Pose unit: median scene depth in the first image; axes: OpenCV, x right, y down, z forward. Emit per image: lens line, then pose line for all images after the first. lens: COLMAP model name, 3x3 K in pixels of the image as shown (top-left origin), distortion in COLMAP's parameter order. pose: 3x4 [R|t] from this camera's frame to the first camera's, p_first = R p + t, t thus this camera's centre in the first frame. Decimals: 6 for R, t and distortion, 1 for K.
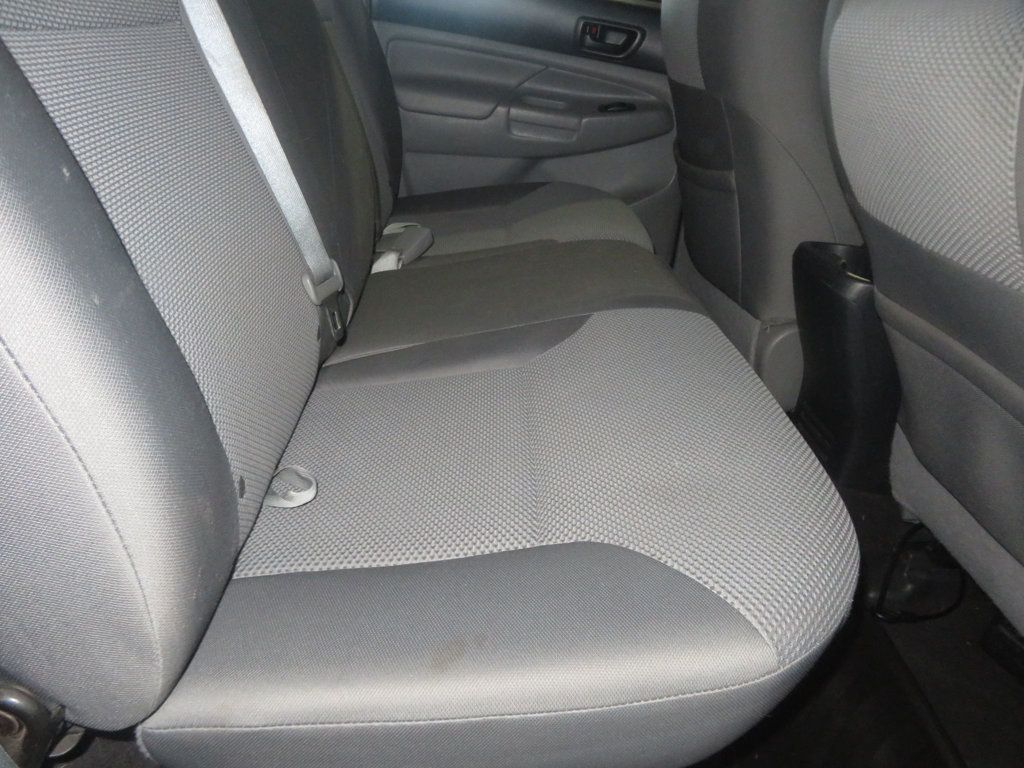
lens RADIAL K [[742.2, 0, 511.7], [0, 742.2, 392.0], [0, 0, 1]] dist [-0.014000, 0.015063]
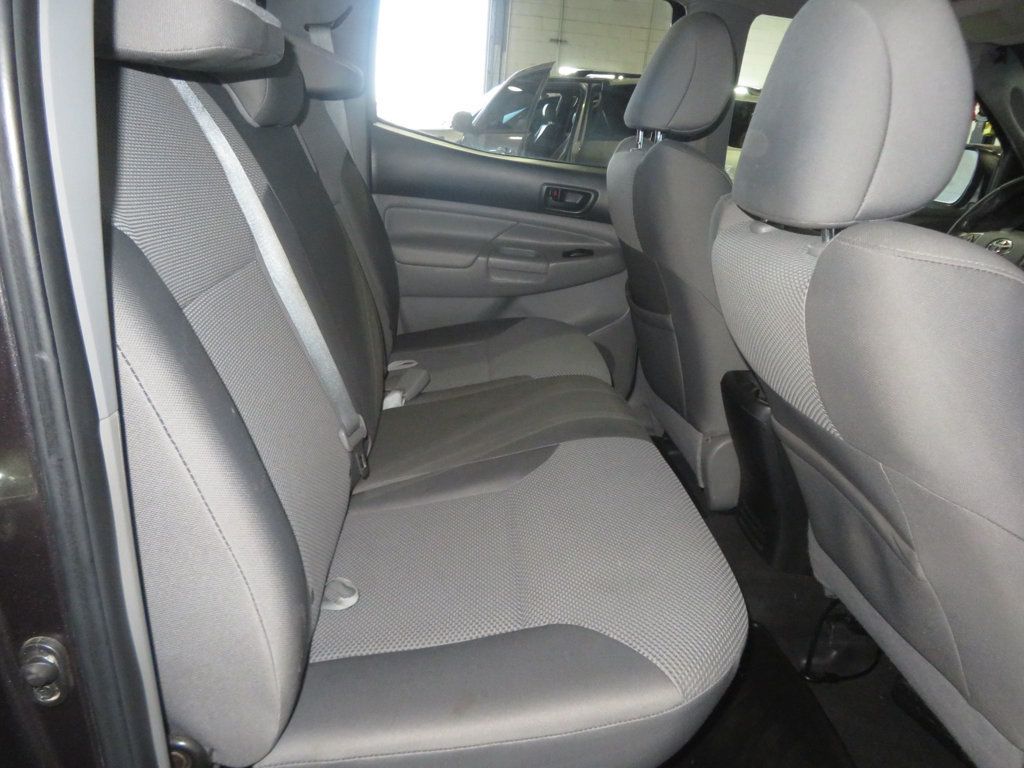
lens RADIAL K [[742.2, 0, 516.6], [0, 742.2, 381.0], [0, 0, 1]] dist [-0.014000, 0.015063]
pose [[0.998760, -0.041592, 0.027351, 0.003459], [0.044922, 0.989793, -0.135248, -0.040204], [-0.021446, 0.136309, 0.990434, -0.269527]]
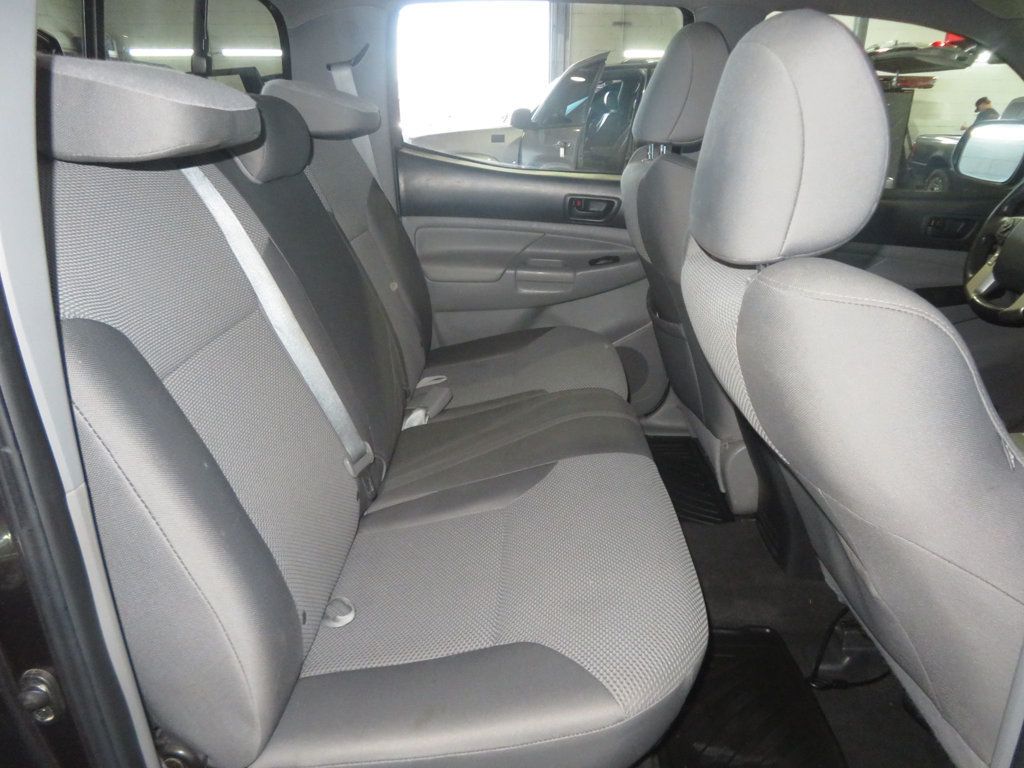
lens RADIAL K [[742.2, 0, 514.6], [0, 742.2, 381.3], [0, 0, 1]] dist [-0.014000, 0.015063]
pose [[0.992555, -0.083695, -0.088490, 0.151927], [0.072135, 0.989326, -0.126611, -0.079219], [0.098142, 0.119285, 0.987998, -0.334129]]
